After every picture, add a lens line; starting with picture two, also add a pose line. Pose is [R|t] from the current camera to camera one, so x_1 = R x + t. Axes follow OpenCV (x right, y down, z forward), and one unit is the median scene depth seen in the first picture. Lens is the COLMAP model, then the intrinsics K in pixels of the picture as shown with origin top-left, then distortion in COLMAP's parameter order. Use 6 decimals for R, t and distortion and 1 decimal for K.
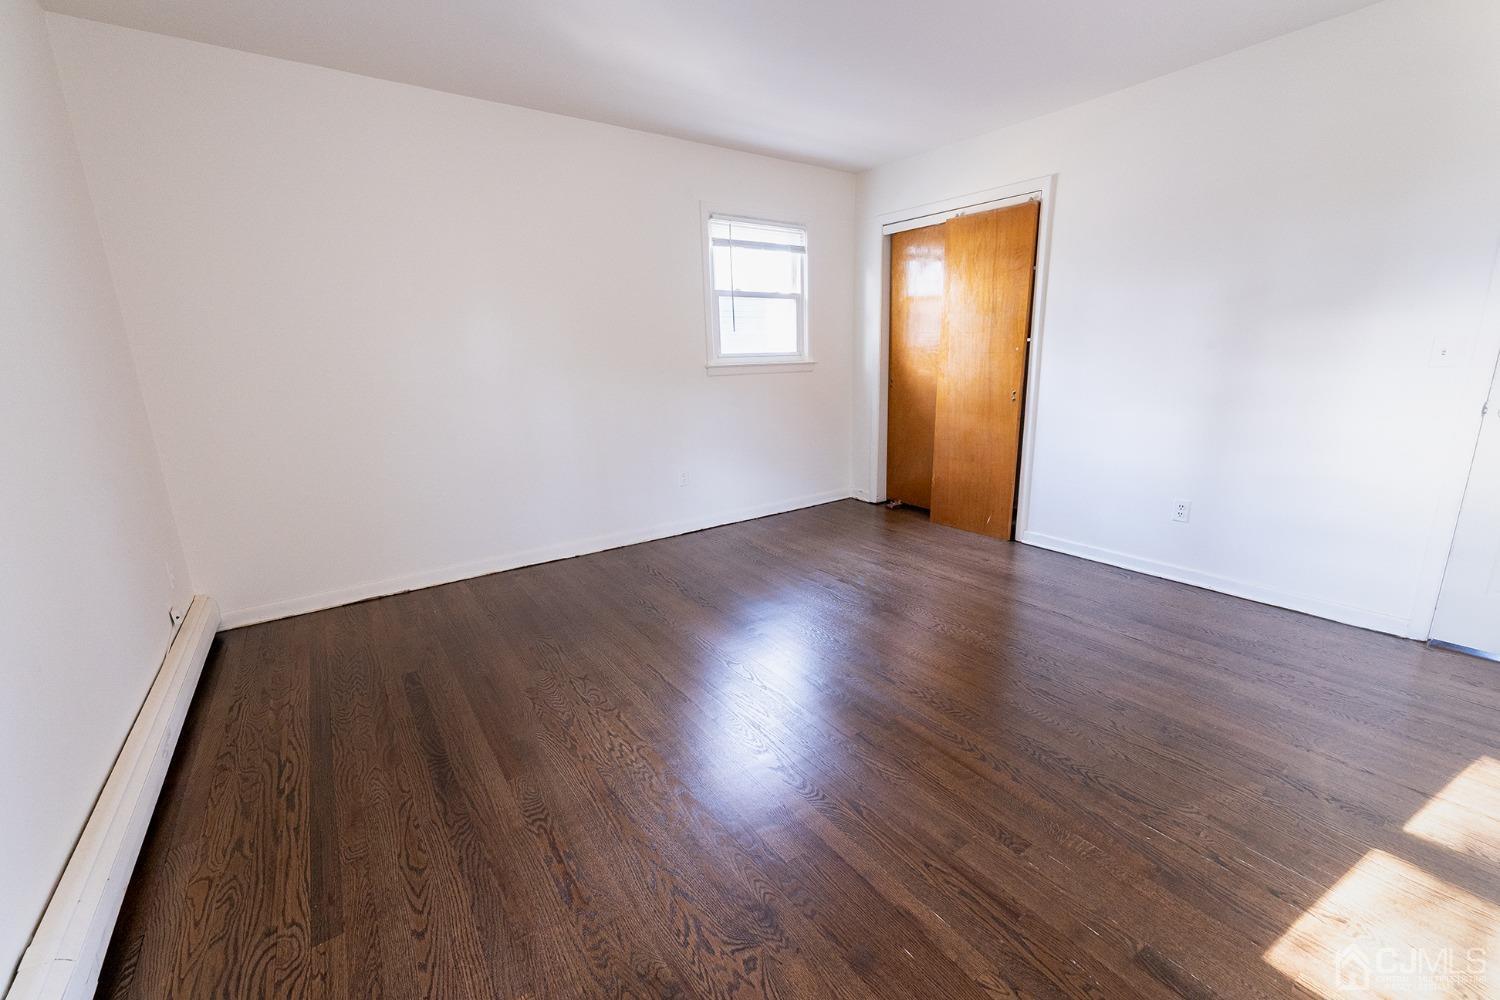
lens RADIAL K [[612.7, 0, 769.5], [0, 612.7, 495.5], [0, 0, 1]] dist [-0.000105, -0.000063]
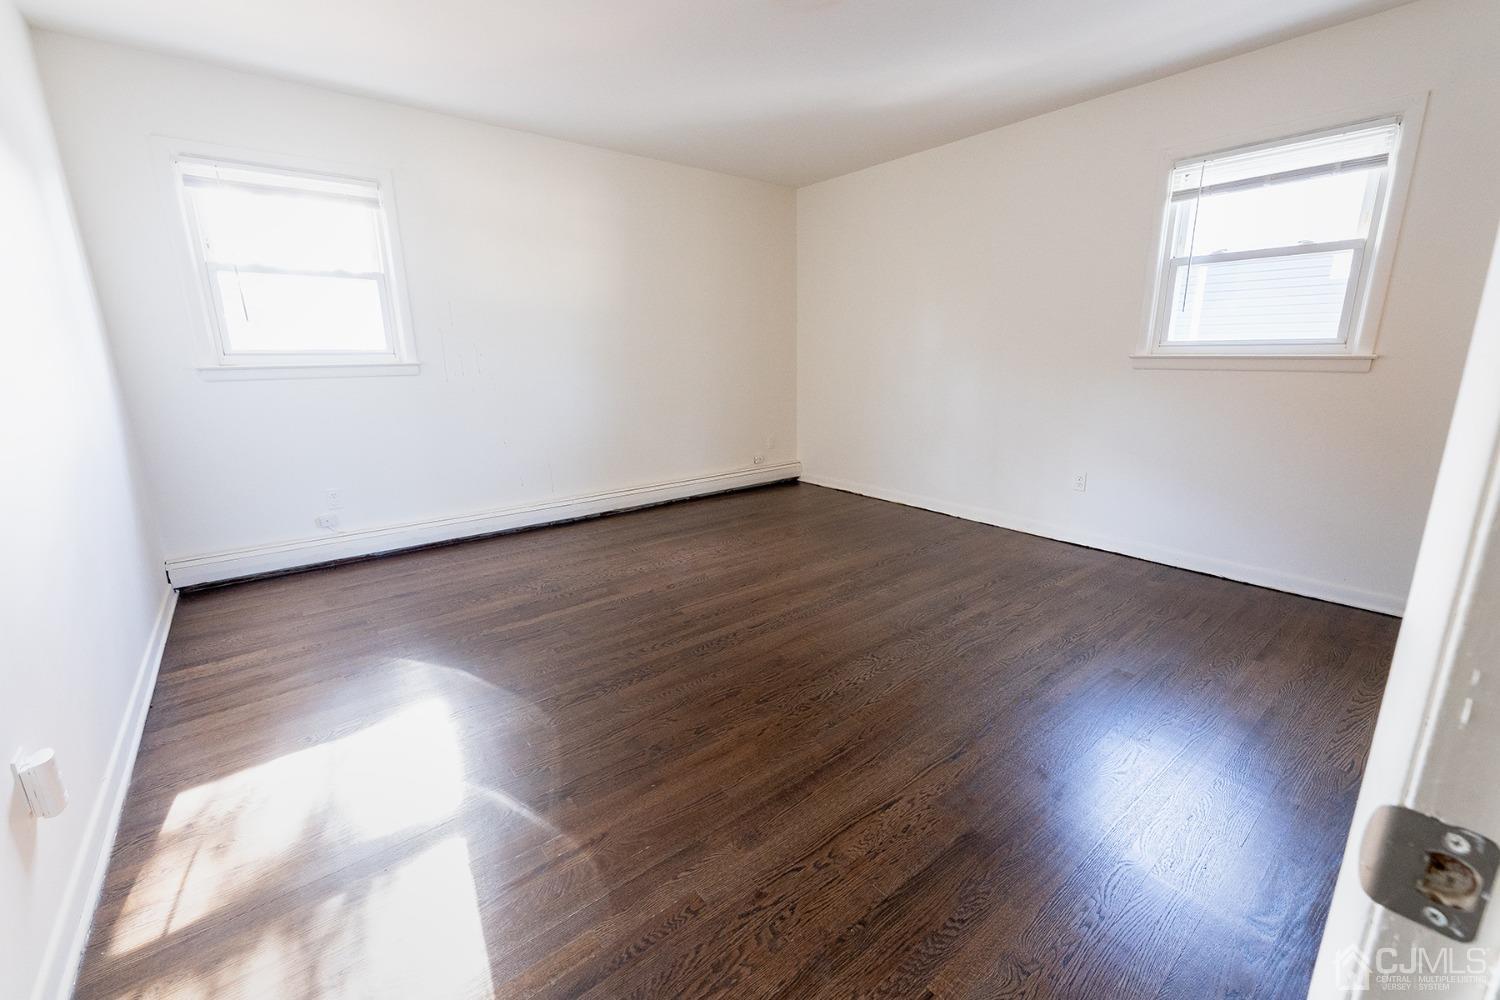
lens RADIAL K [[612.7, 0, 769.5], [0, 612.7, 495.5], [0, 0, 1]] dist [-0.000105, -0.000063]
pose [[0.057320, 0.247182, -0.967272, 0.713845], [-0.223382, 0.947477, 0.228886, -0.115186], [0.973044, 0.202951, 0.109525, 0.481442]]
